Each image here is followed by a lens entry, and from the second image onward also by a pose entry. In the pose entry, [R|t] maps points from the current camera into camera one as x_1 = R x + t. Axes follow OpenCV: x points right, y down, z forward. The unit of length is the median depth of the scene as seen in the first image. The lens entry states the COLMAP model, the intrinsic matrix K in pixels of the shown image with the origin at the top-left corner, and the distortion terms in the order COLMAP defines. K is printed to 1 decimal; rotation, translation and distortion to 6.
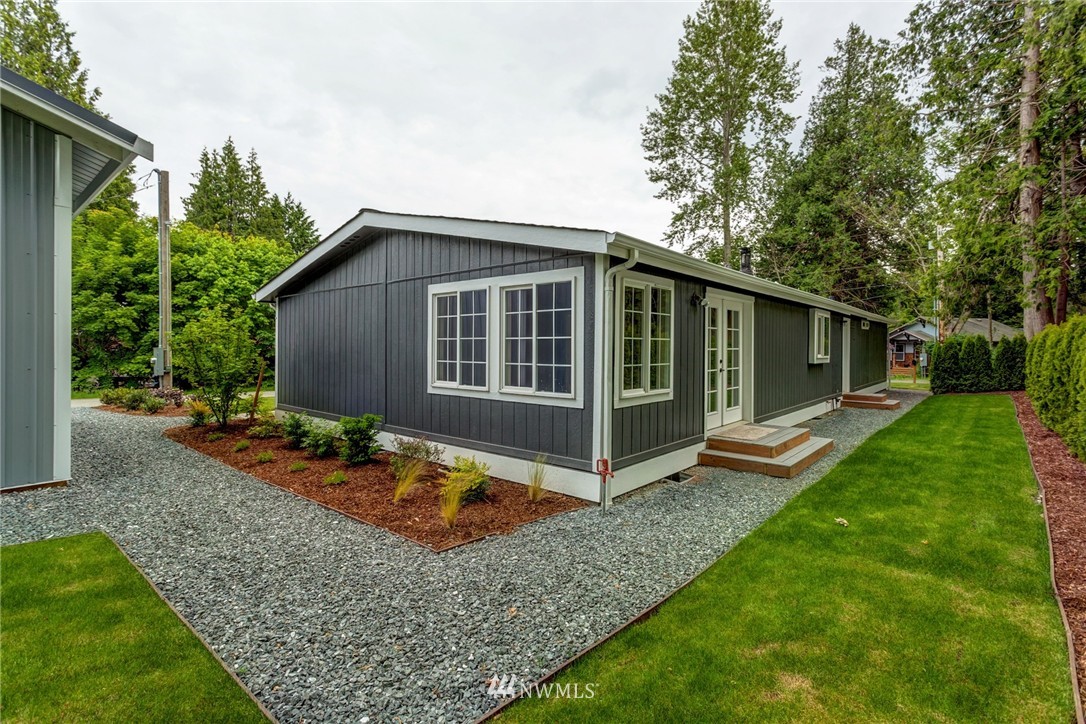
lens RADIAL K [[514.8, 0, 543.0], [0, 514.8, 362.0], [0, 0, 1]] dist [-0.001168, 0.000893]
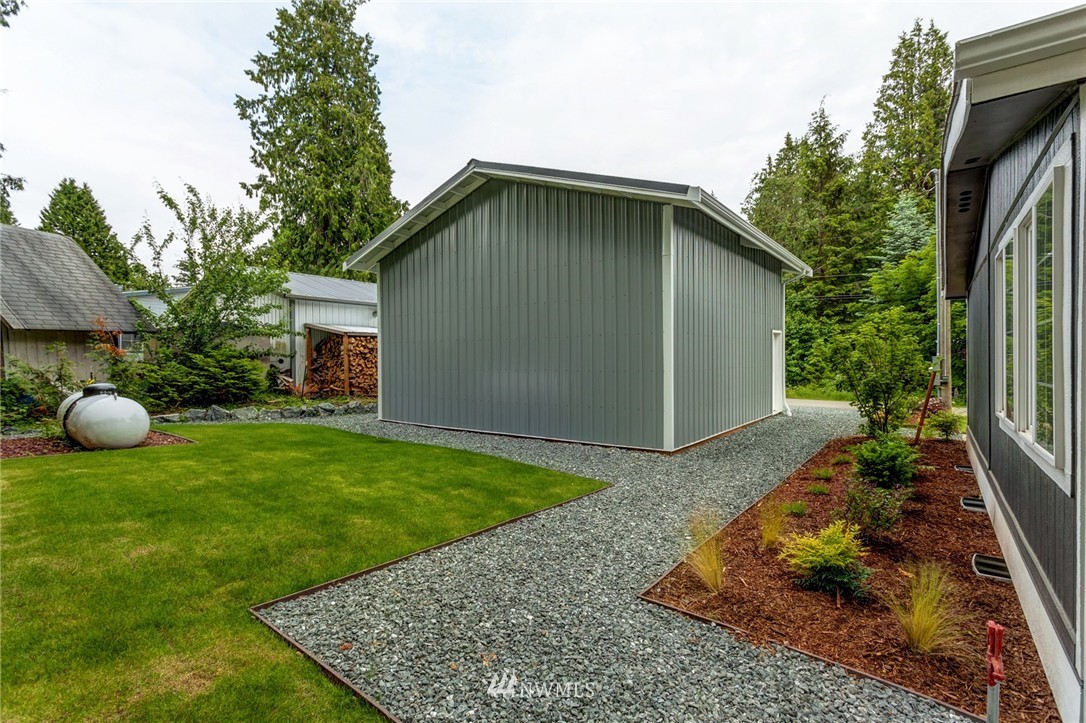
lens RADIAL K [[514.8, 0, 543.0], [0, 514.8, 361.5], [0, 0, 1]] dist [-0.001168, 0.000893]
pose [[0.065409, 0.000485, -0.997858, 0.568255], [-0.020997, 0.999779, -0.000890, -0.005887], [0.997638, 0.021010, 0.065404, 0.725295]]
